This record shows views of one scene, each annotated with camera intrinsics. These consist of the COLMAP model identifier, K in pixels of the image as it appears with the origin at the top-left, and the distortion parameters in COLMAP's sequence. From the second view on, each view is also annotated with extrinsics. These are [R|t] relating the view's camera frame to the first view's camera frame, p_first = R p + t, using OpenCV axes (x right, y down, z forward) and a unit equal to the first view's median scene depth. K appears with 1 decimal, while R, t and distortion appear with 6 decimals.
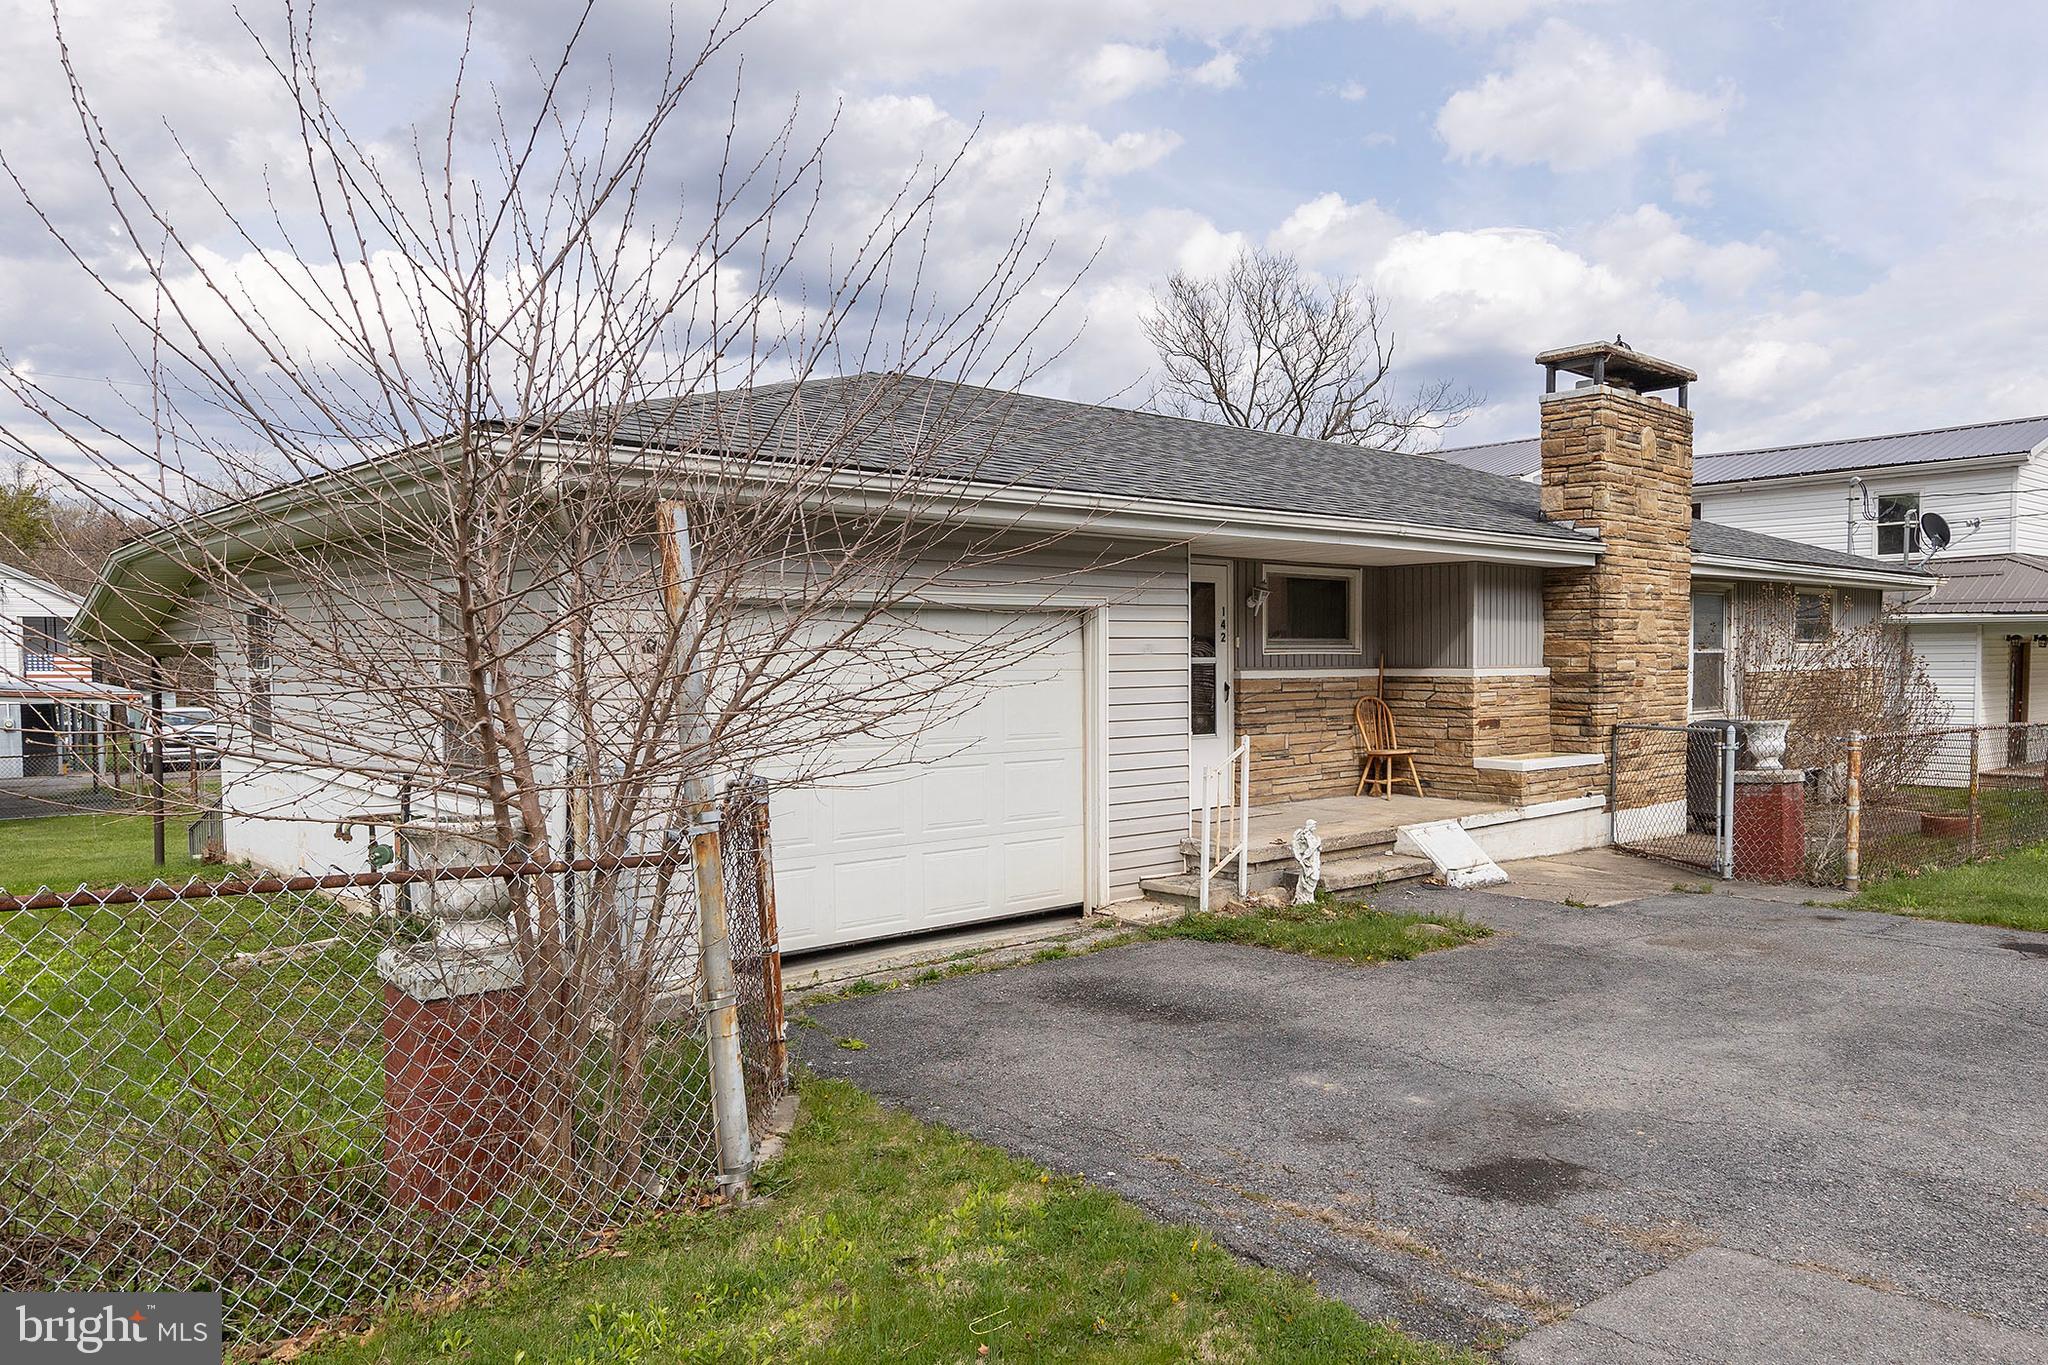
lens RADIAL K [[1055.6, 0, 1024.5], [0, 1055.6, 659.0], [0, 0, 1]] dist [0.001333, 0.000151]
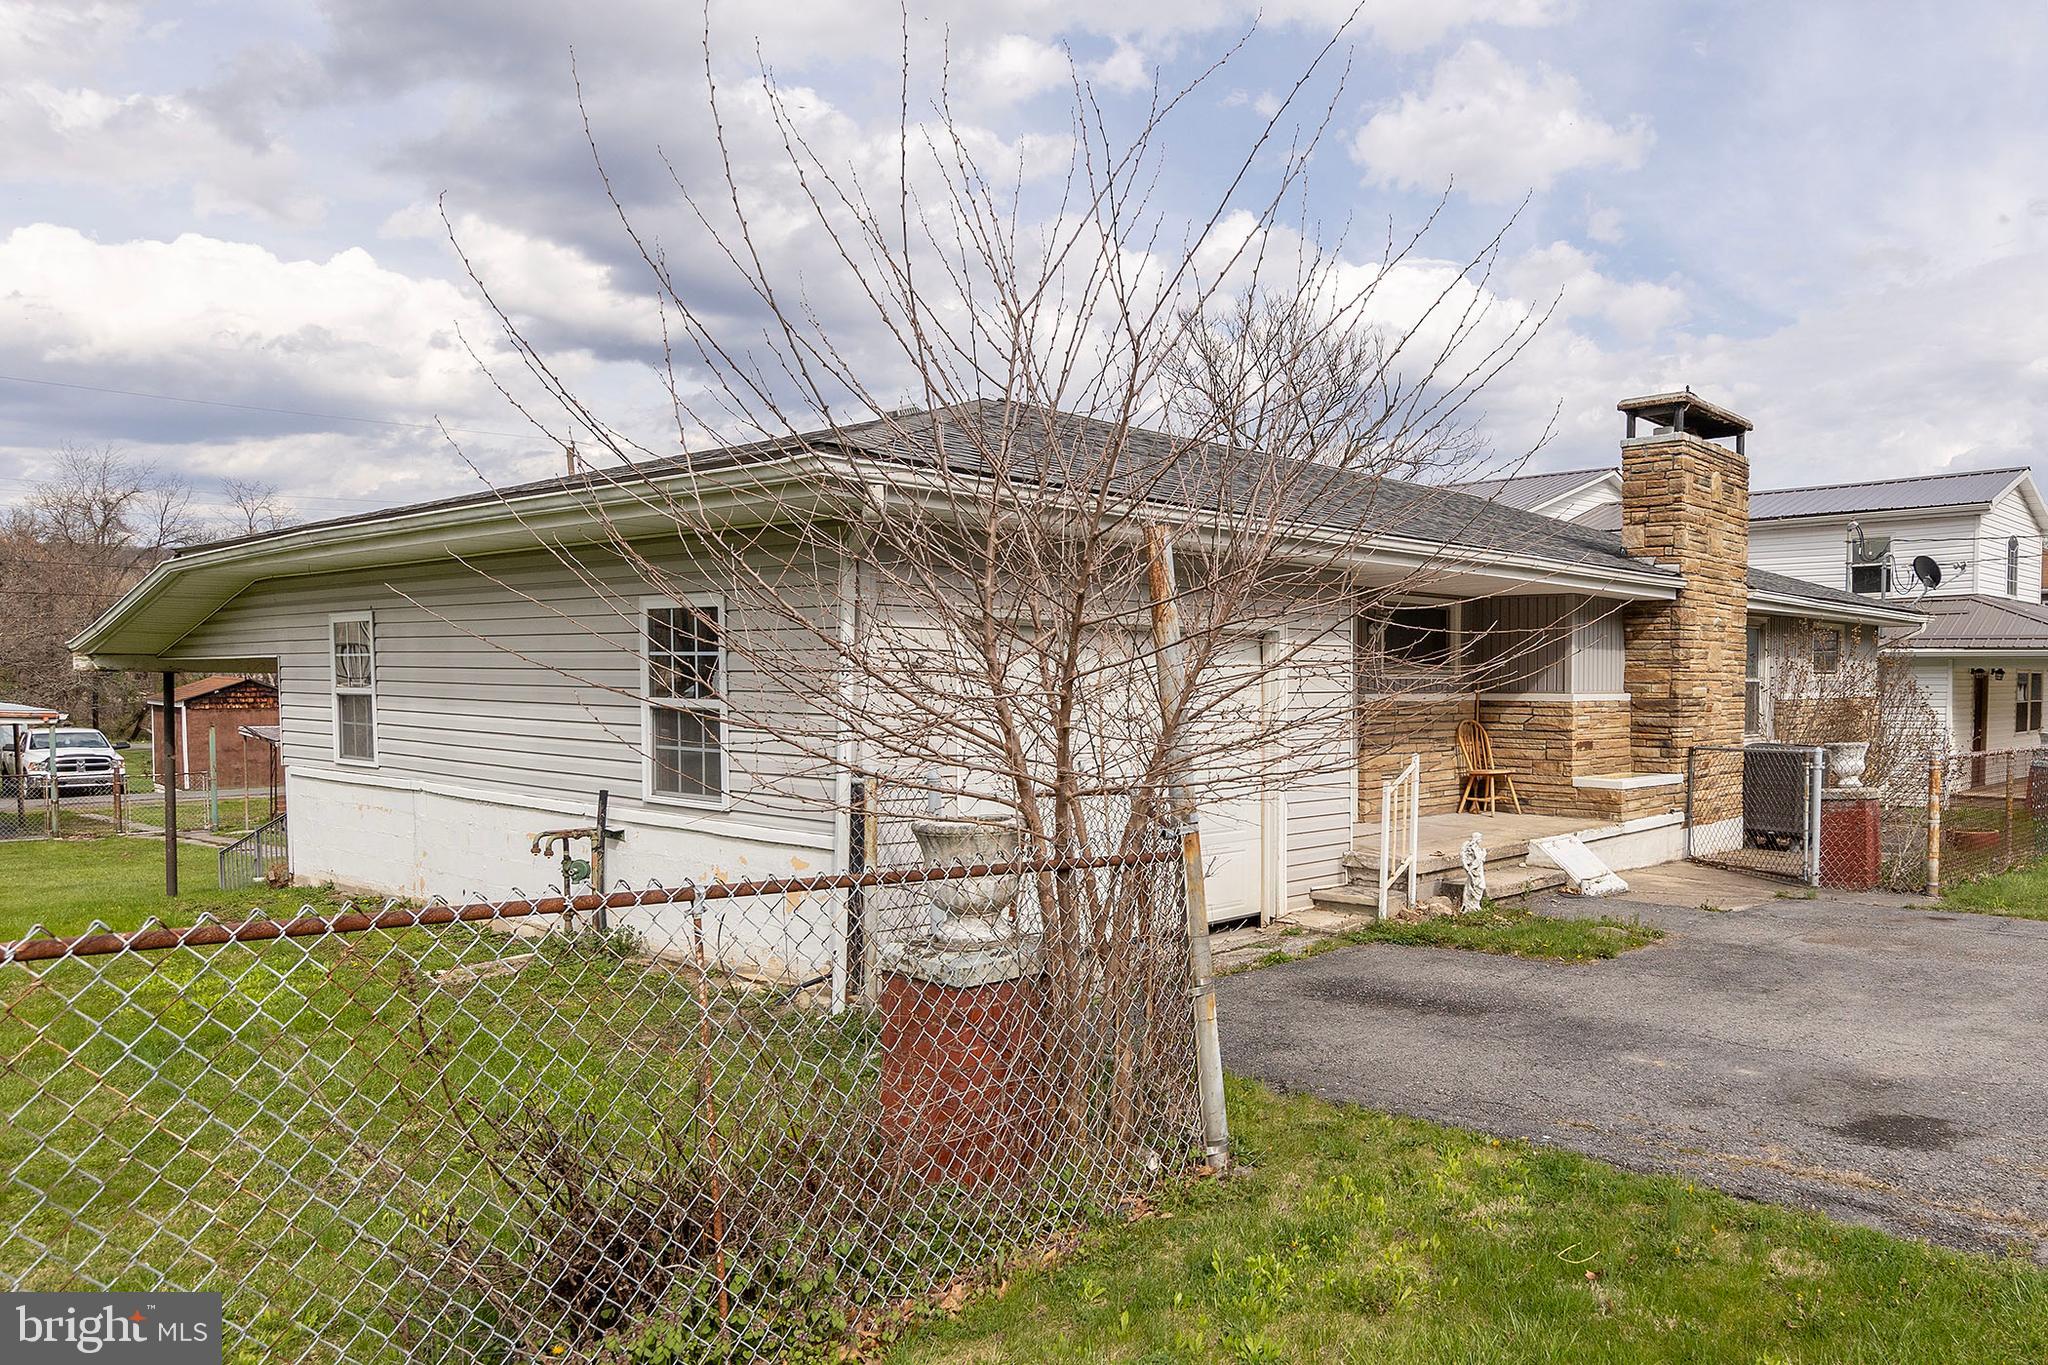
lens RADIAL K [[1062.8, 0, 1024.0], [0, 1062.8, 682.5], [0, 0, 1]] dist [0.000495, 0.000351]
pose [[0.996665, 0.008797, 0.081122, -0.214897], [-0.008557, 0.999958, -0.003311, 0.005964], [-0.081148, 0.002606, 0.996699, -0.028776]]
